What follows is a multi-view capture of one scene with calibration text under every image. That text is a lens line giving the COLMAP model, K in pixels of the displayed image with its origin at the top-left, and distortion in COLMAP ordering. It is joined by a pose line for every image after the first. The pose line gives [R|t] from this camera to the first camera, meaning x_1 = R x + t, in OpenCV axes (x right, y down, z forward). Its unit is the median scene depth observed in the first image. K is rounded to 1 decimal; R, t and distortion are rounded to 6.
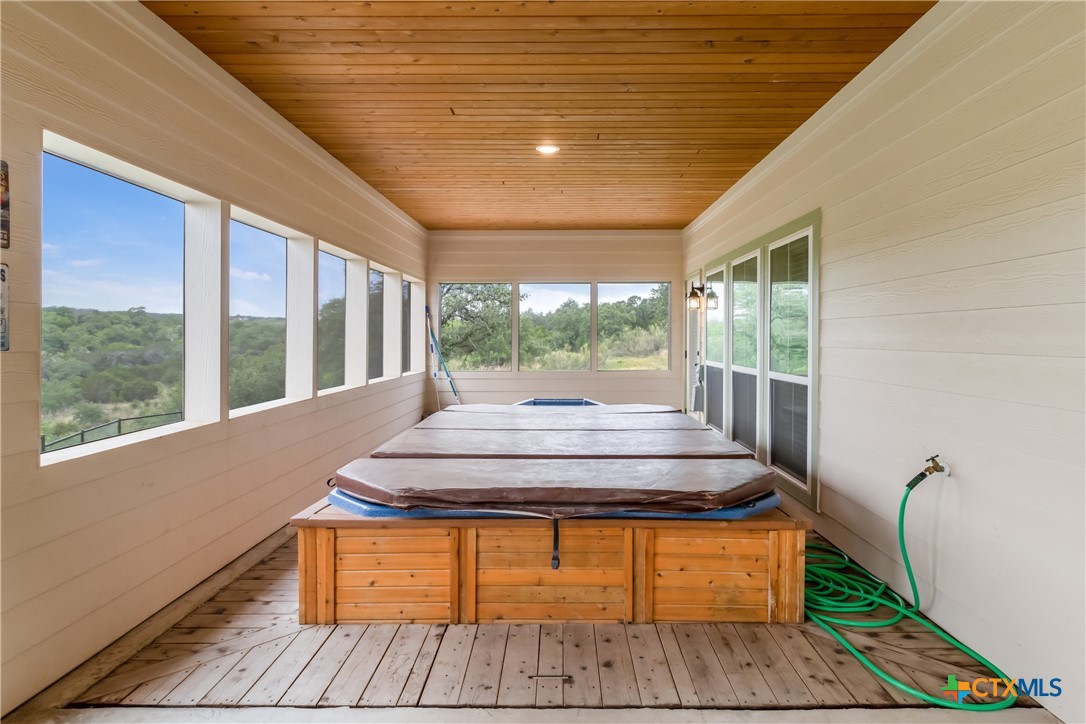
lens RADIAL K [[589.9, 0, 554.9], [0, 589.9, 339.3], [0, 0, 1]] dist [0.023049, 0.000040]
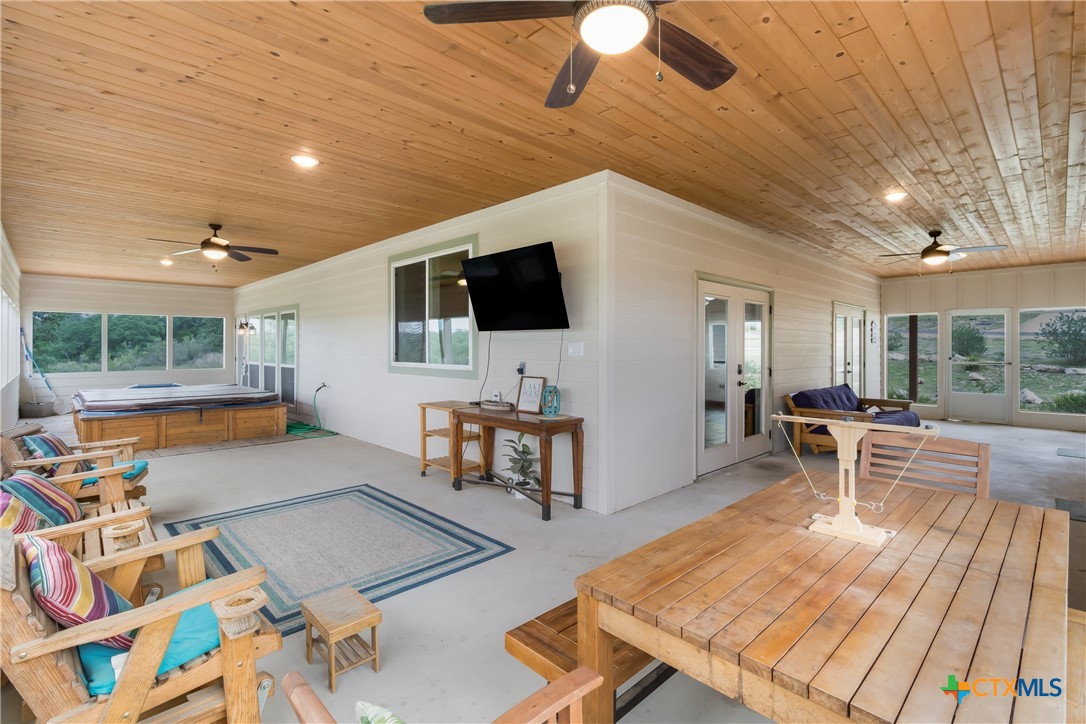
lens RADIAL K [[501.6, 0, 555.0], [0, 501.6, 348.6], [0, 0, 1]] dist [0.016657, 0.000062]
pose [[0.689009, -0.000760, 0.724752, -0.348905], [0.000868, 1.000000, 0.000223, -0.008821], [-0.724752, 0.000476, 0.689009, -1.198915]]
